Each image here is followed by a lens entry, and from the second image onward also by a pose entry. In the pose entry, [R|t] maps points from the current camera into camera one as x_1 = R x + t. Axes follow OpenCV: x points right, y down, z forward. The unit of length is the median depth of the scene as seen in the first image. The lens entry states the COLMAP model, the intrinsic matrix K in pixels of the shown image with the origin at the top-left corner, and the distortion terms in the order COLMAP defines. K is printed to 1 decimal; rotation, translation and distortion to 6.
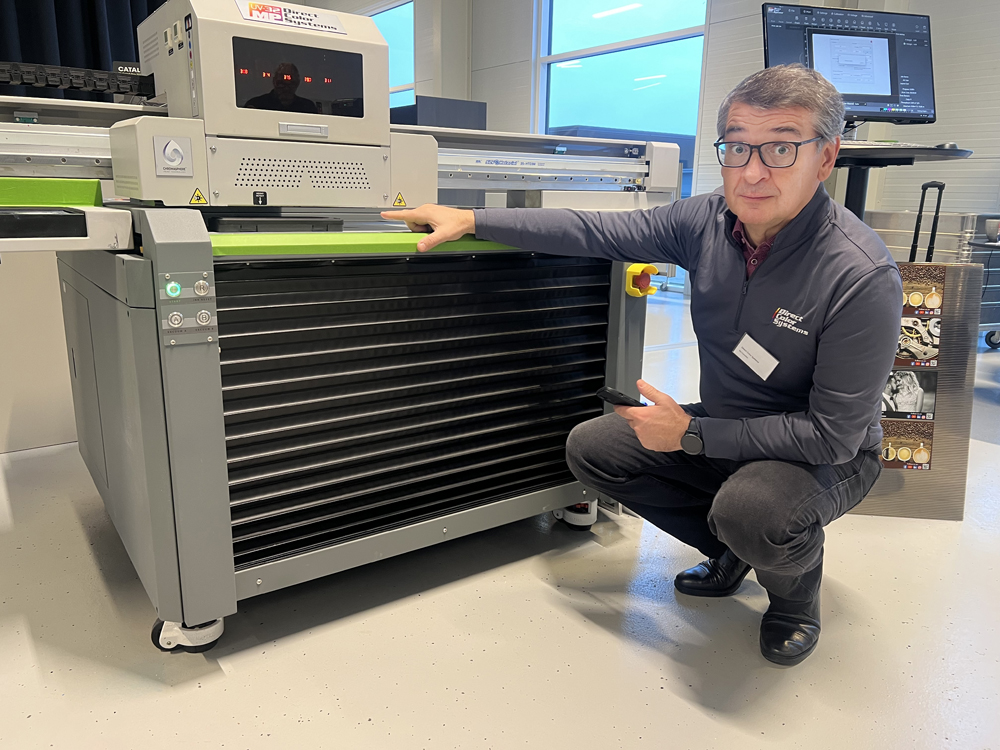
lens RADIAL K [[751.0, 0, 503.1], [0, 751.0, 375.2], [0, 0, 1]] dist [-0.040253, 0.002349]
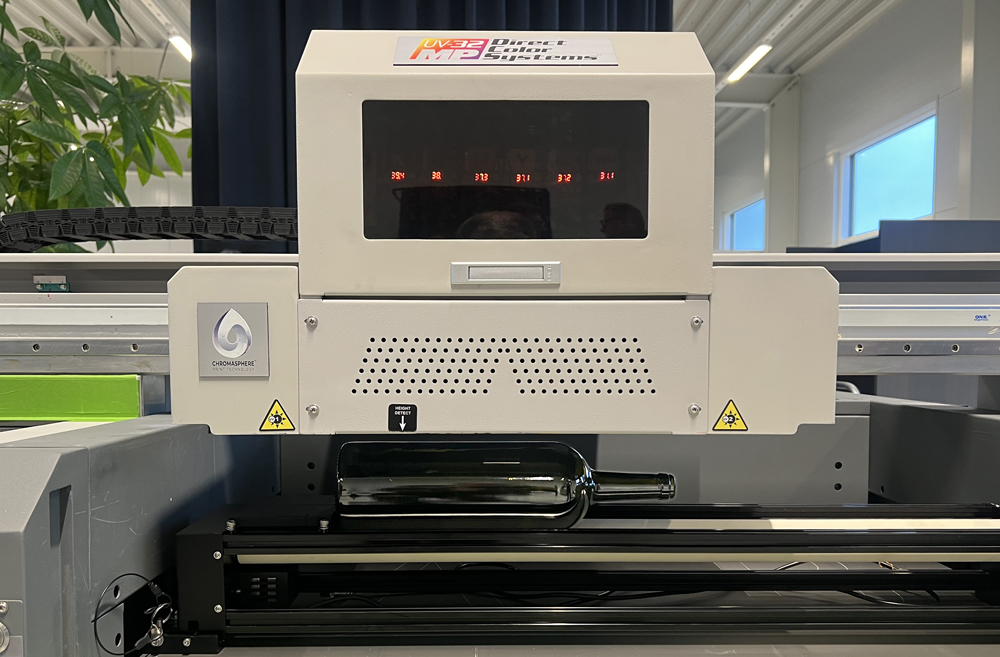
lens RADIAL K [[725.0, 0, 500.9], [0, 725.0, 334.6], [0, 0, 1]] dist [0.034063, -0.000572]
pose [[0.813853, 0.013498, -0.580914, -0.003898], [-0.116628, 0.983180, -0.140550, -0.230364], [0.569247, 0.182138, 0.801738, 0.648874]]
